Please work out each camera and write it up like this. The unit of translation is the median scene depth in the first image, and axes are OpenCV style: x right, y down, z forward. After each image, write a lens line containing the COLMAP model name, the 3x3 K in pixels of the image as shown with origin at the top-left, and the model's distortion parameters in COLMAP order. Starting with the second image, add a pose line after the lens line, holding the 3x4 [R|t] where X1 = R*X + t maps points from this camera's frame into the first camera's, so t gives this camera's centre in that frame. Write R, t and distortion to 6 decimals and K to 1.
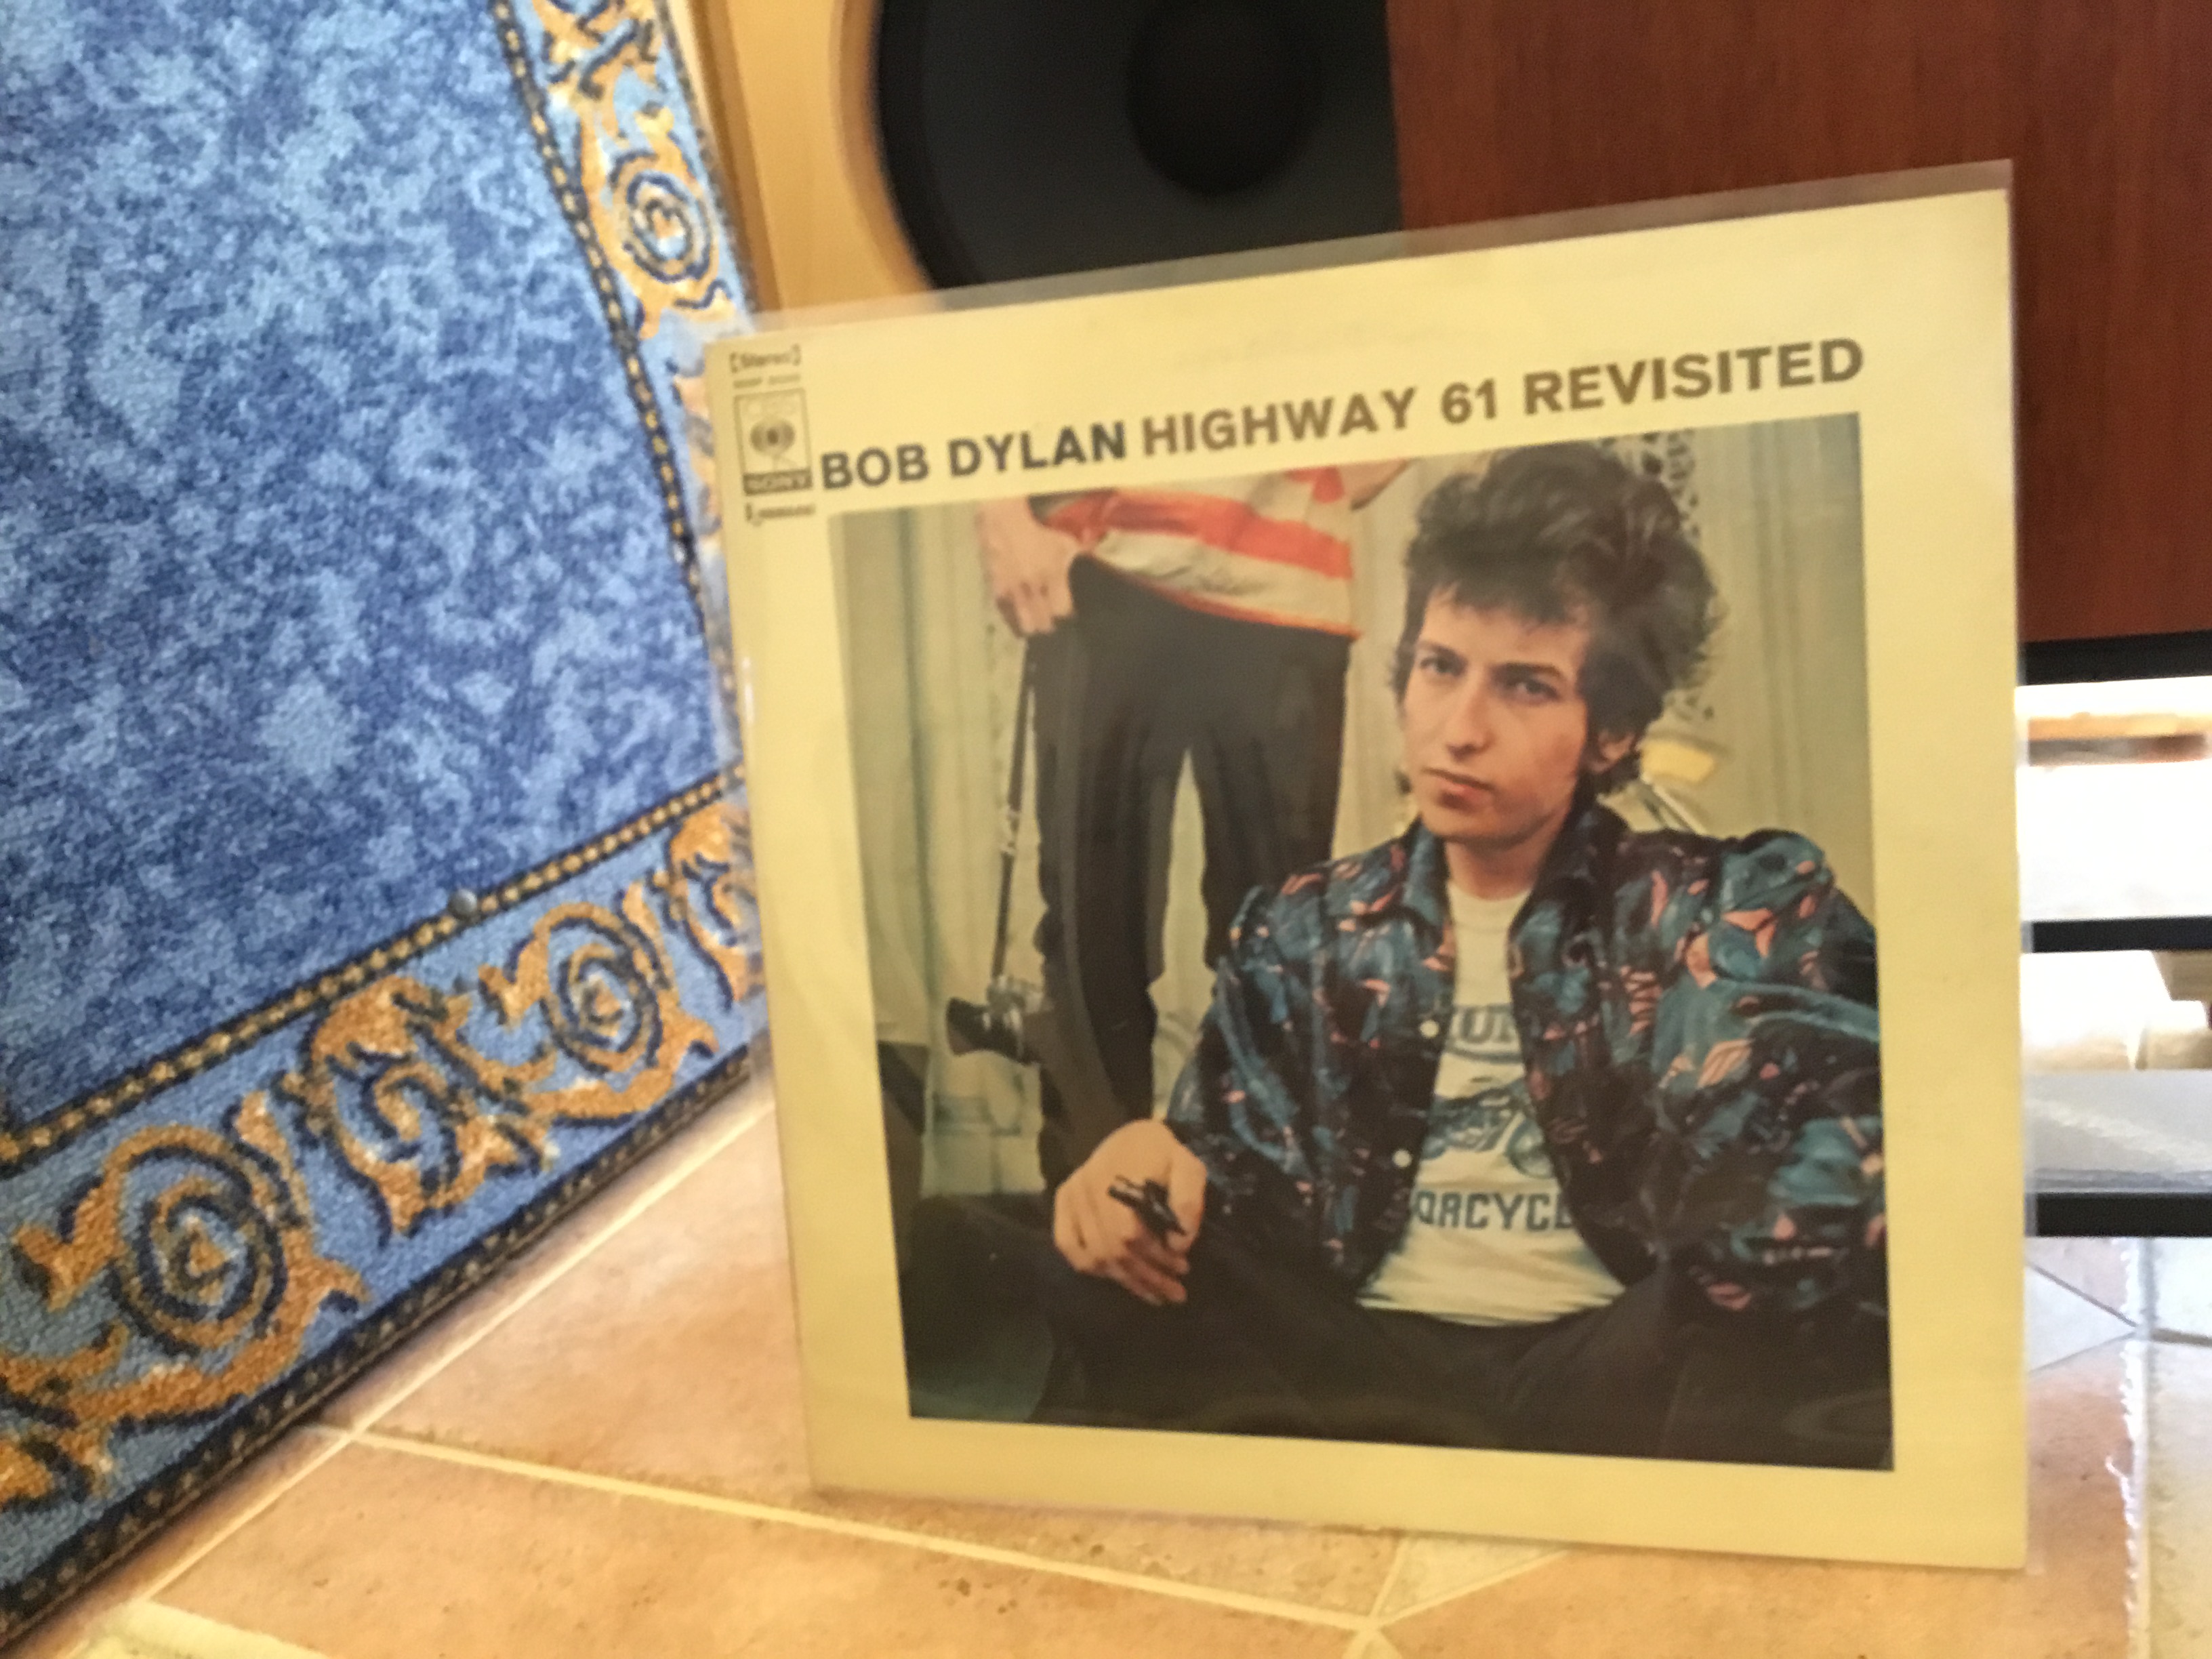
lens RADIAL K [[2020.7, 0, 1106.0], [0, 2020.7, 829.5], [0, 0, 1]] dist [0.159083, -0.308425]
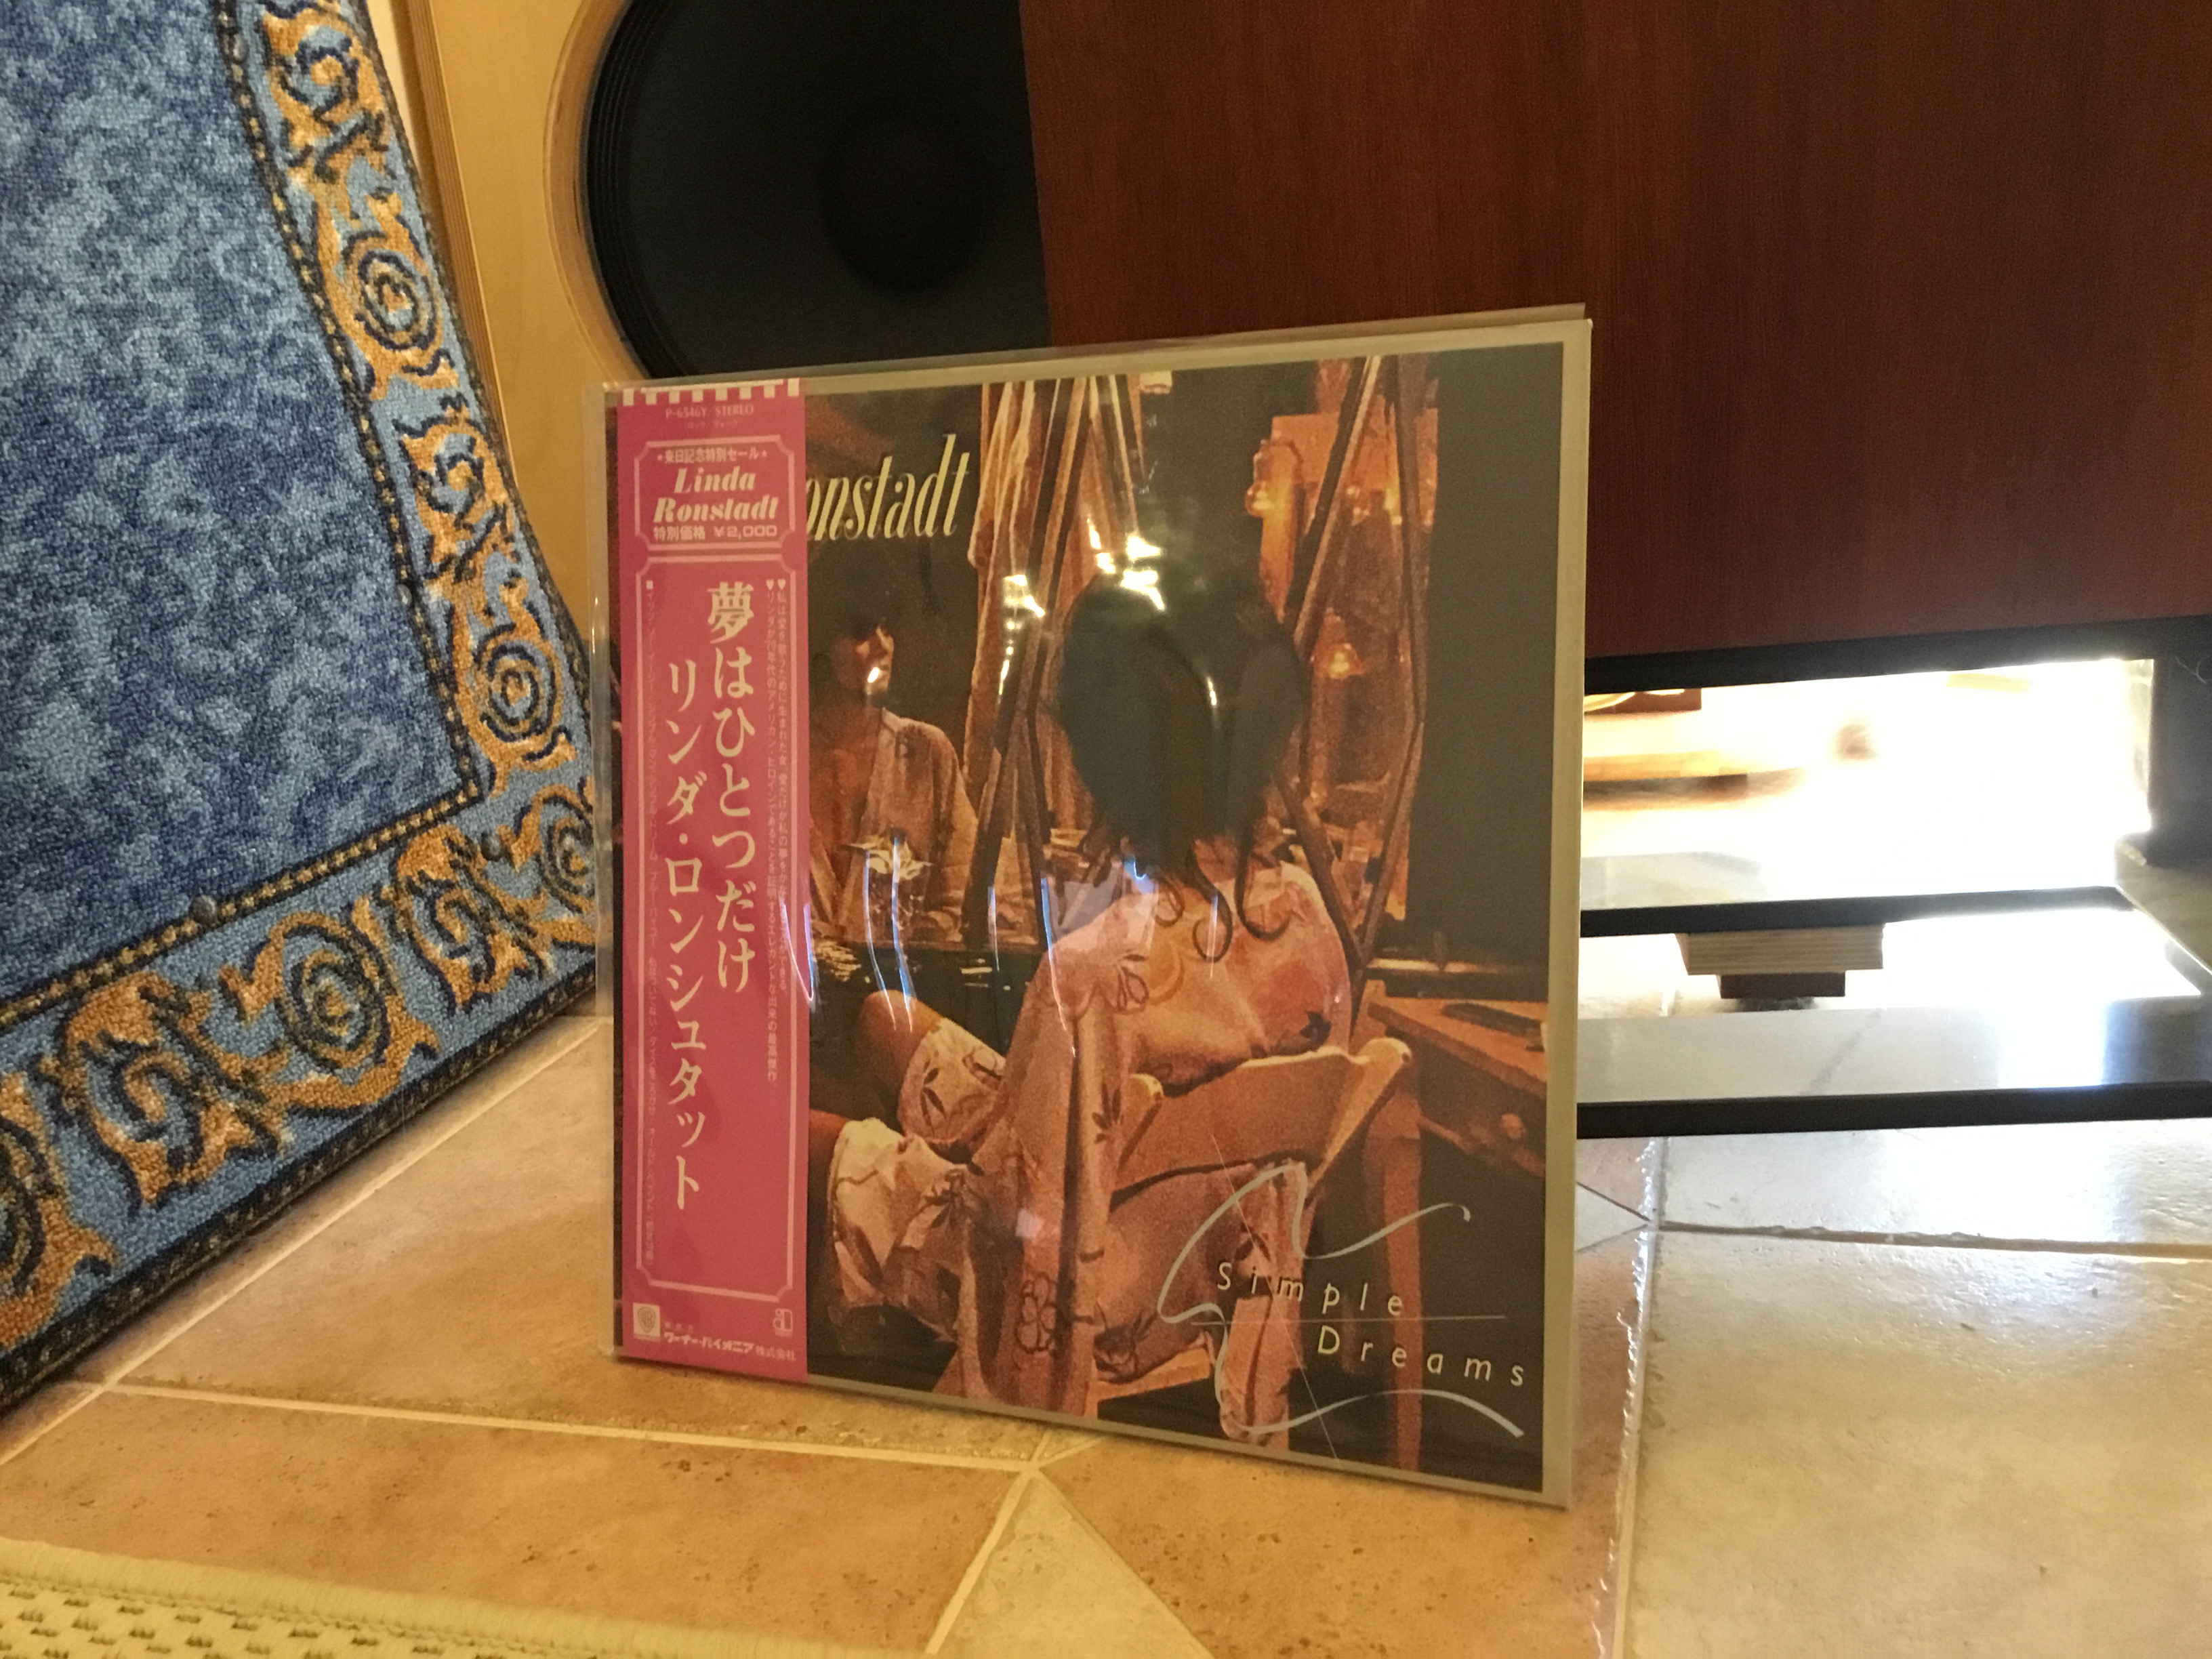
lens RADIAL K [[2099.6, 0, 1106.0], [0, 2099.6, 829.5], [0, 0, 1]] dist [-0.015853, 0.004161]
pose [[0.989212, 0.004807, 0.146409, -0.006256], [0.002848, 0.998641, -0.052034, 0.051143], [-0.146460, 0.051890, 0.987855, -0.152580]]
